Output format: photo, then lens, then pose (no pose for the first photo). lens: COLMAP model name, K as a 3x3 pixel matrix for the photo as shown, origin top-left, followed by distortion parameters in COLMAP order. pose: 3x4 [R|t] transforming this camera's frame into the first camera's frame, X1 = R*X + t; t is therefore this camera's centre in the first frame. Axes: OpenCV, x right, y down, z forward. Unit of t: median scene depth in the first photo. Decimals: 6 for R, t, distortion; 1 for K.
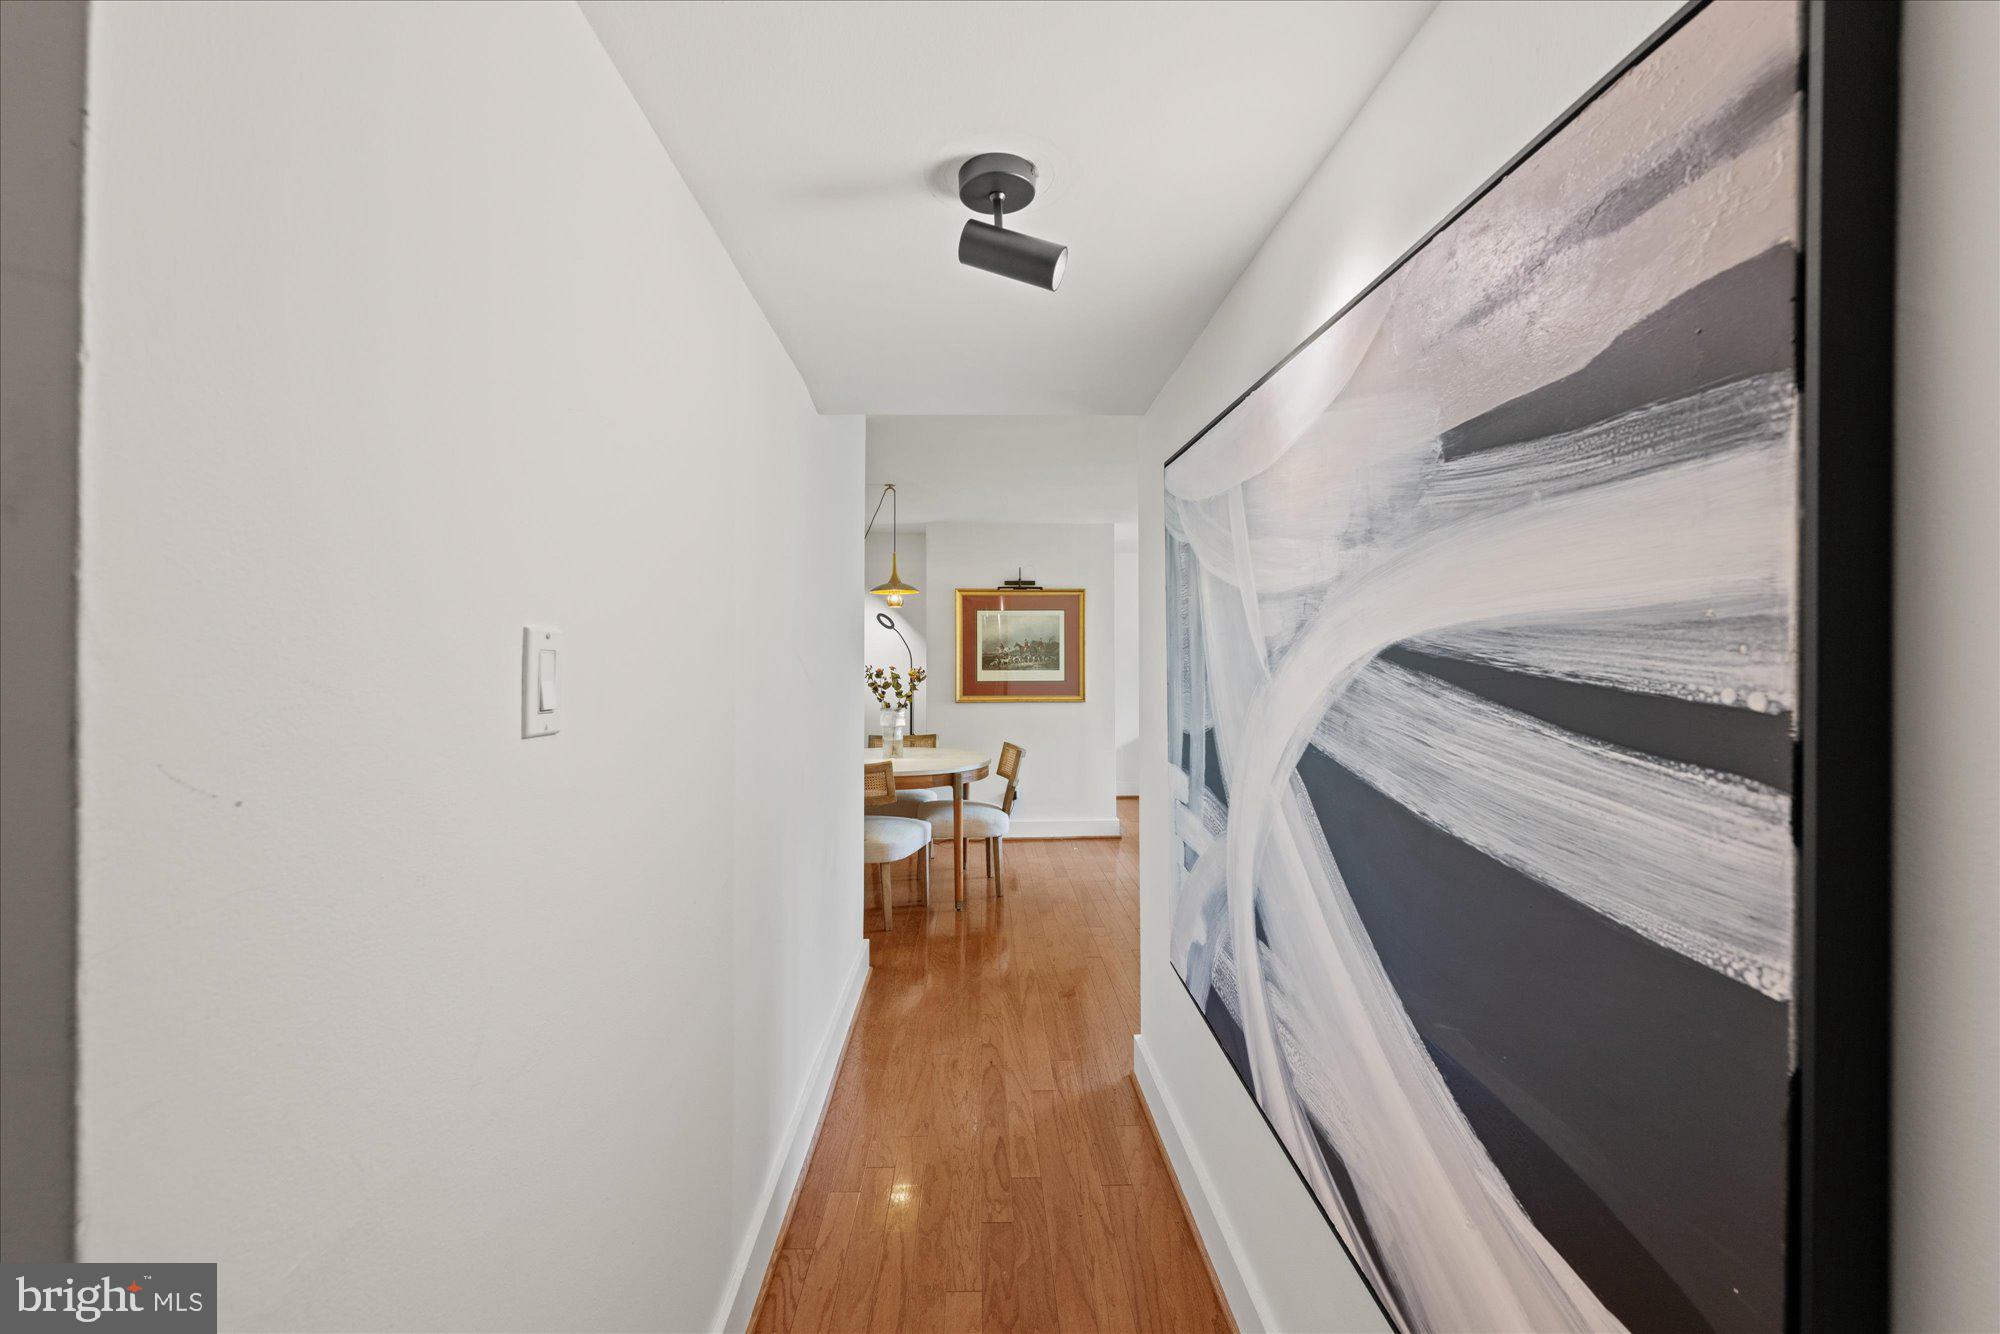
lens RADIAL K [[803.2, 0, 993.1], [0, 803.2, 660.2], [0, 0, 1]] dist [-0.000274, -0.000197]
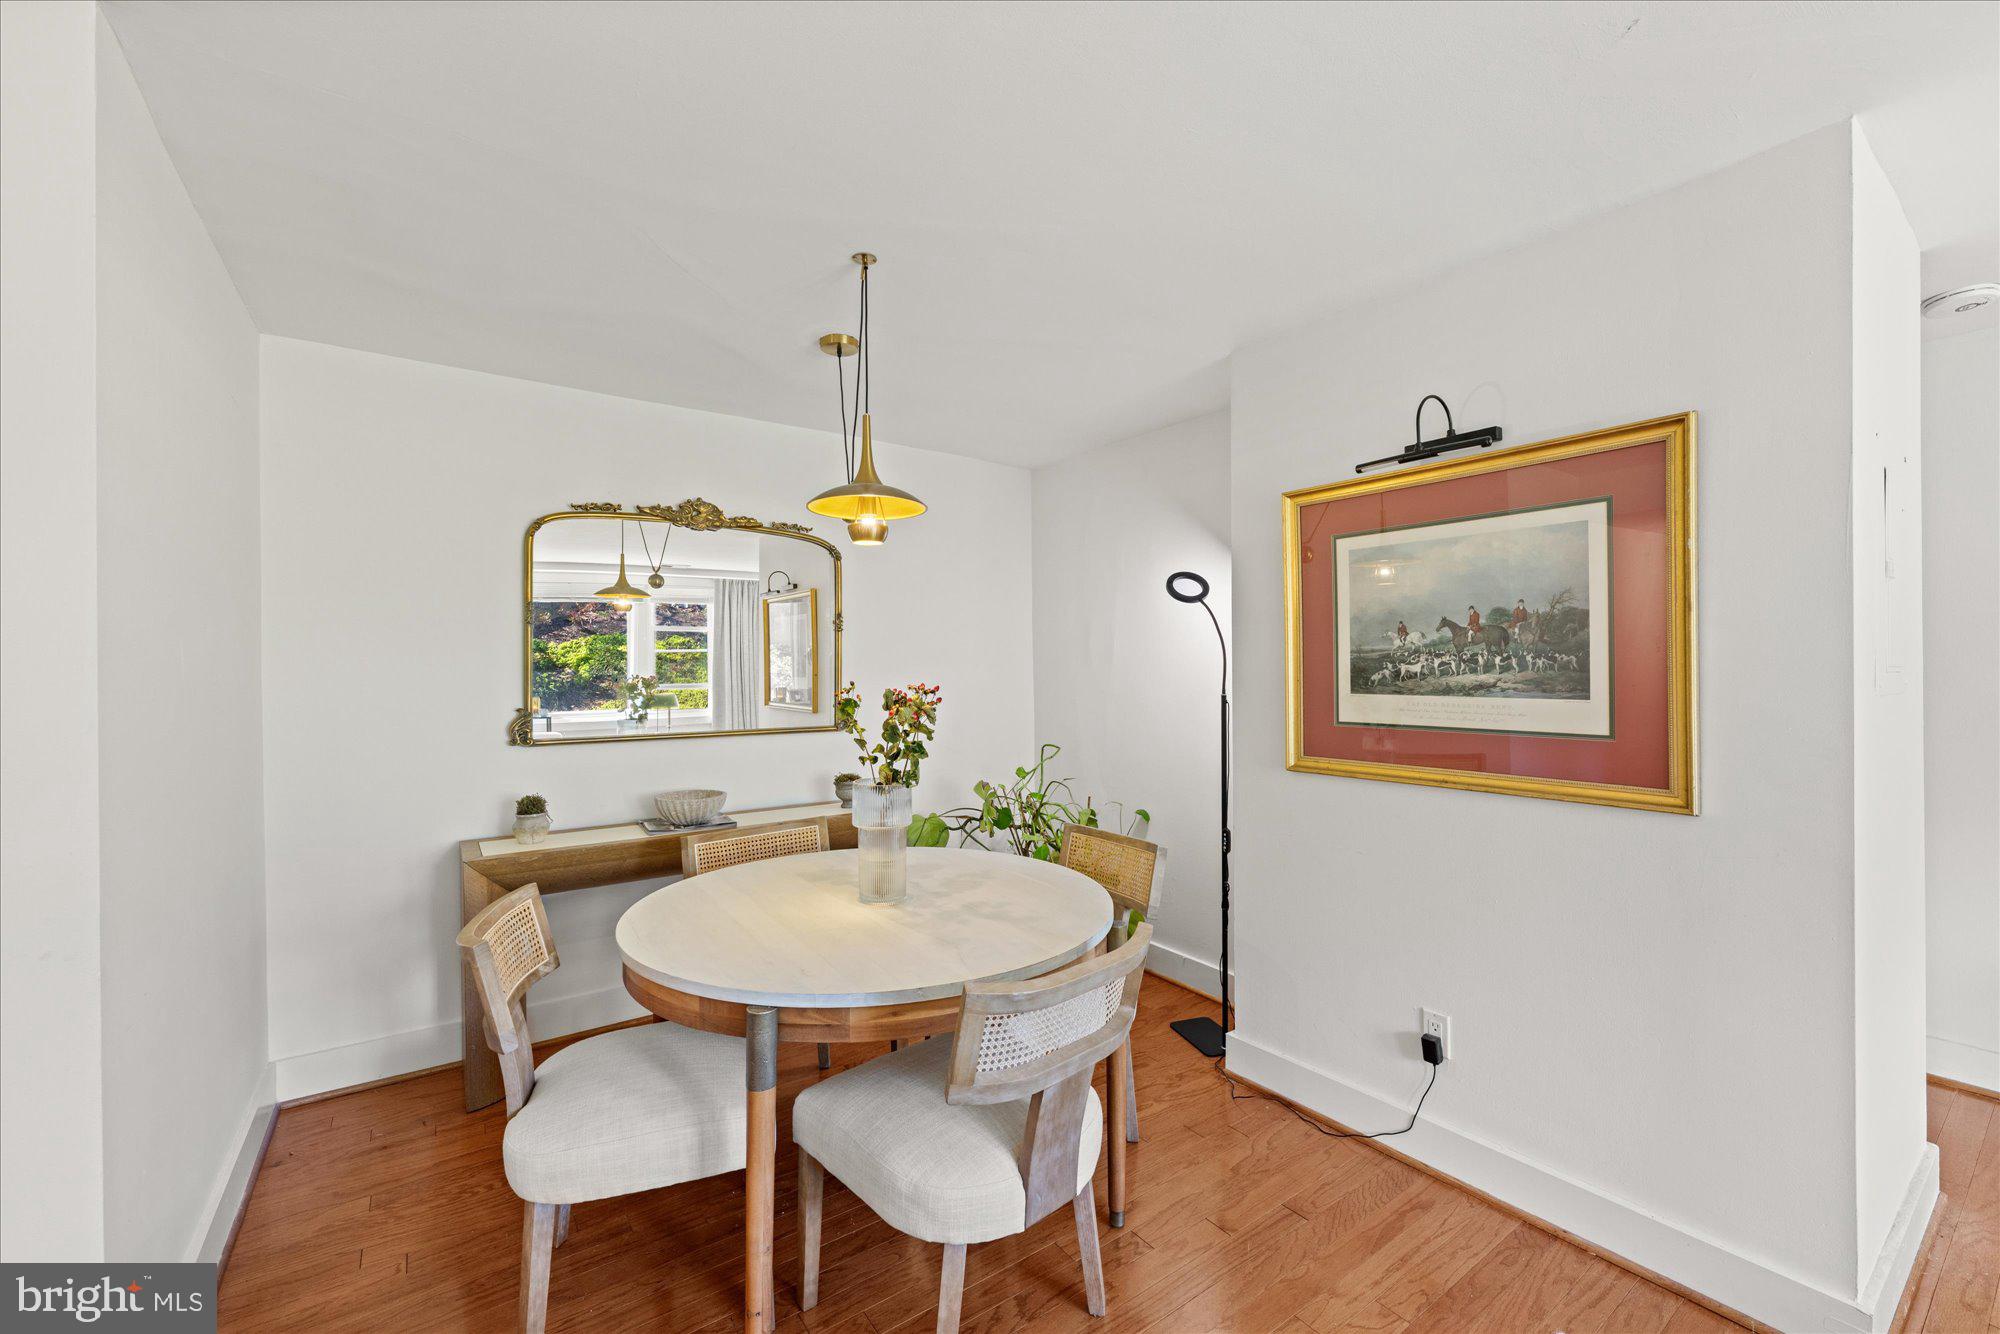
lens RADIAL K [[803.2, 0, 999.1], [0, 803.2, 667.9], [0, 0, 1]] dist [-0.000274, -0.000197]
pose [[0.566850, 0.000121, -0.823821, 0.206728], [0.006126, 0.999972, 0.004362, -0.002564], [0.823798, -0.007519, 0.566834, 0.644653]]
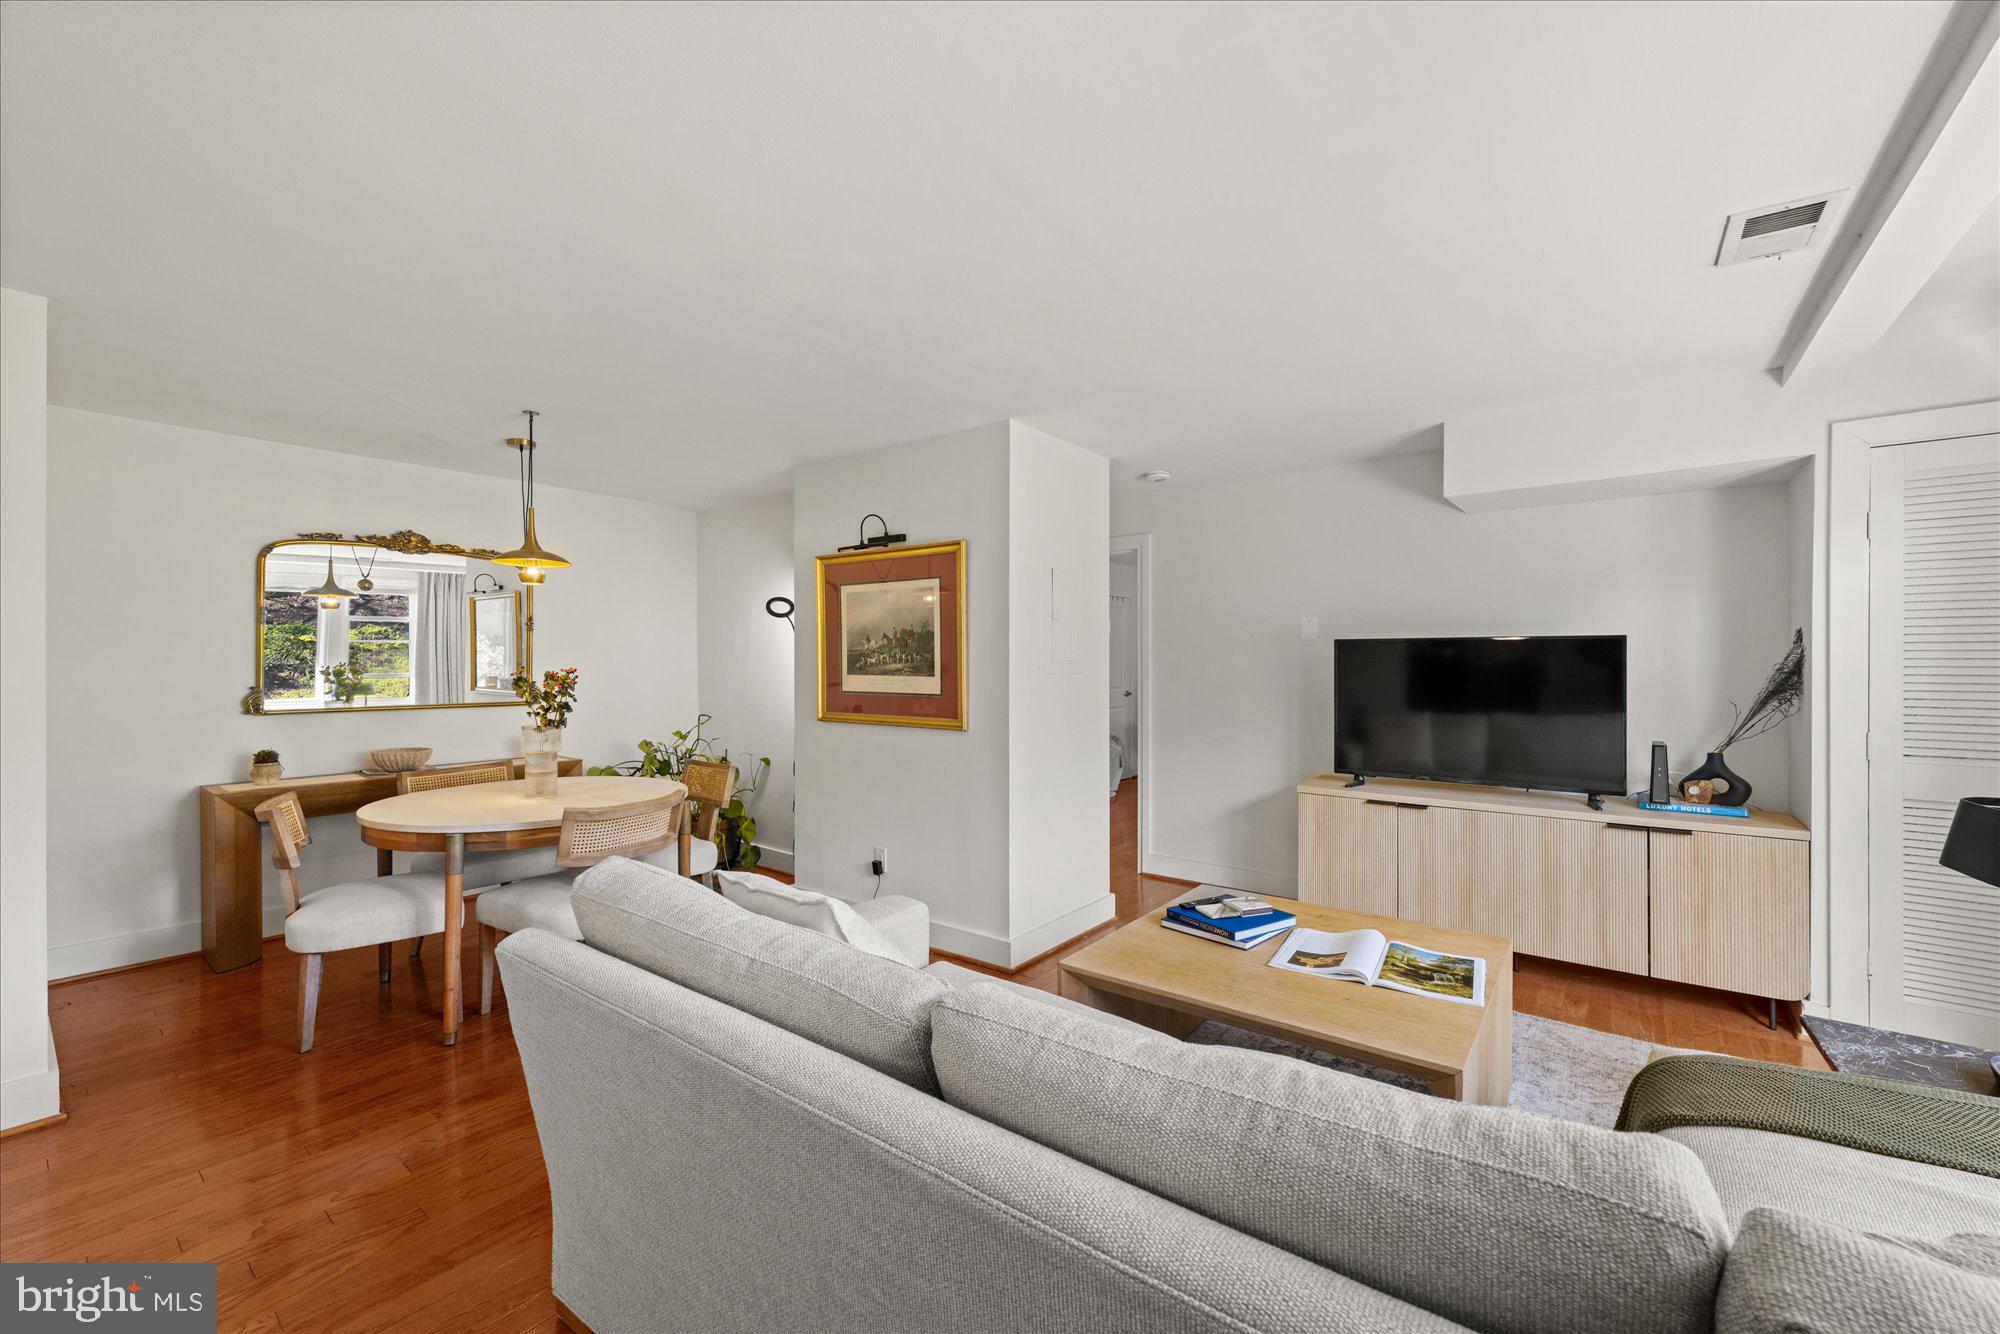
lens RADIAL K [[803.2, 0, 998.9], [0, 803.2, 661.2], [0, 0, 1]] dist [-0.000274, -0.000197]
pose [[0.778425, 0.005041, -0.627717, 0.504055], [-0.001857, 0.999982, 0.005728, -0.003068], [0.627735, -0.003293, 0.778420, 0.558088]]
